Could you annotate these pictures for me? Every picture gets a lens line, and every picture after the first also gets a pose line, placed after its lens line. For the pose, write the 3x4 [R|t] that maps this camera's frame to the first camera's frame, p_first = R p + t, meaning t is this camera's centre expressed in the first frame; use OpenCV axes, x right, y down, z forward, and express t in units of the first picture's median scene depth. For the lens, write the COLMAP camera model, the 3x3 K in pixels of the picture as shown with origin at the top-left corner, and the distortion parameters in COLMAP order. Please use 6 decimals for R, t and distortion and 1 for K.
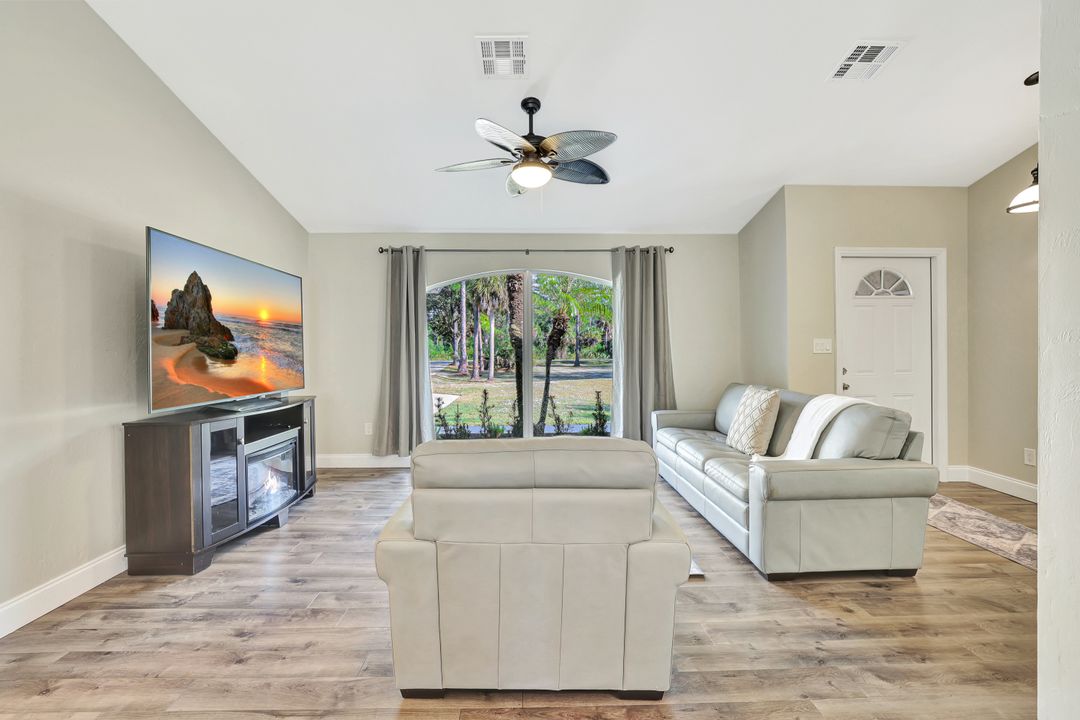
lens RADIAL K [[470.7, 0, 528.1], [0, 470.7, 353.3], [0, 0, 1]] dist [-0.035037, 0.006385]
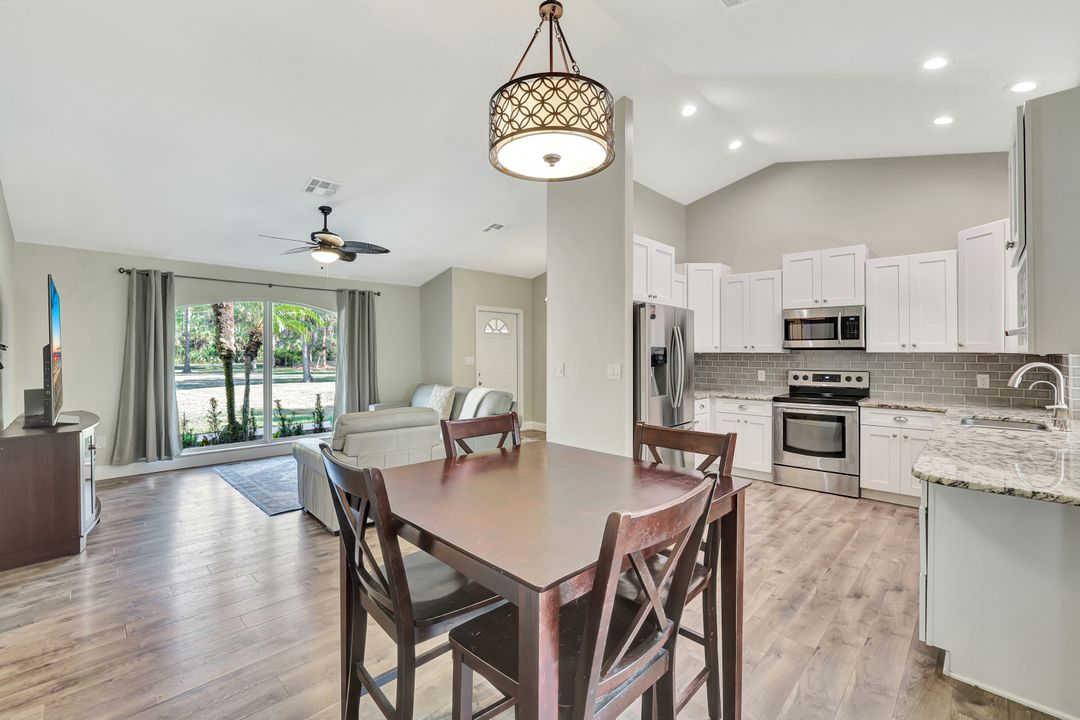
lens RADIAL K [[470.7, 0, 538.2], [0, 470.7, 355.3], [0, 0, 1]] dist [-0.035037, 0.006385]
pose [[0.712409, 0.003015, 0.701758, -0.373333], [-0.001074, 0.999994, -0.003206, -0.026748], [-0.701764, 0.001531, 0.712408, -0.393298]]
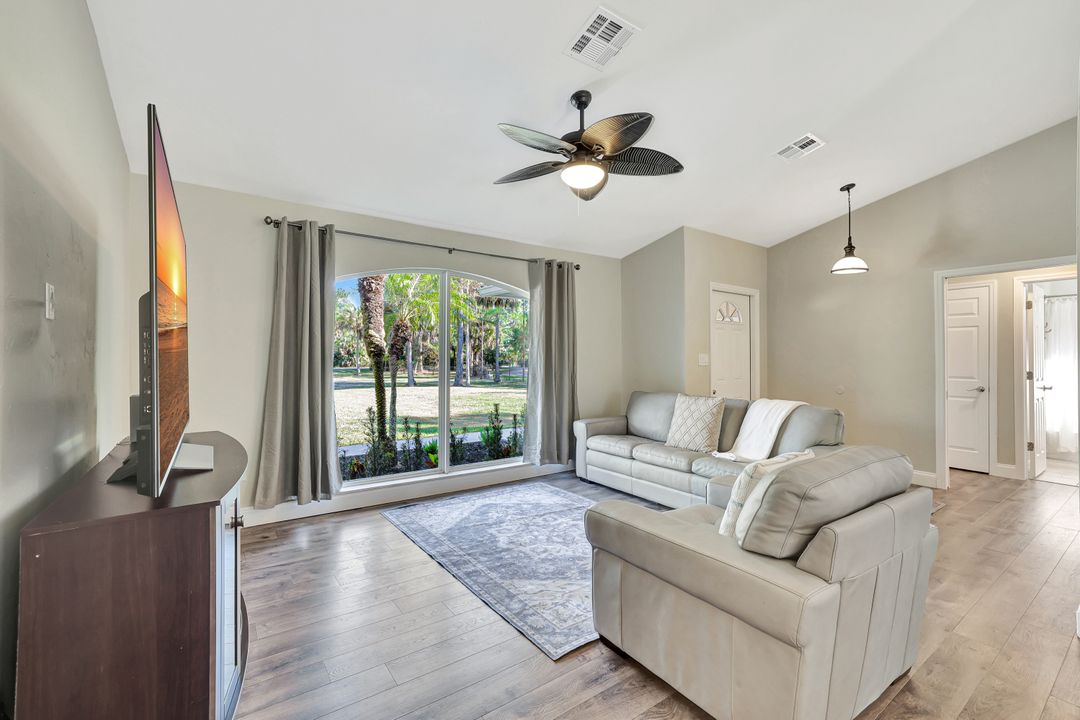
lens RADIAL K [[470.7, 0, 533.4], [0, 470.7, 359.7], [0, 0, 1]] dist [-0.035037, 0.006385]
pose [[0.826652, 0.008875, 0.562644, -0.380133], [-0.006013, 0.999958, -0.006939, -0.004573], [-0.562682, 0.002353, 0.826670, 0.185760]]
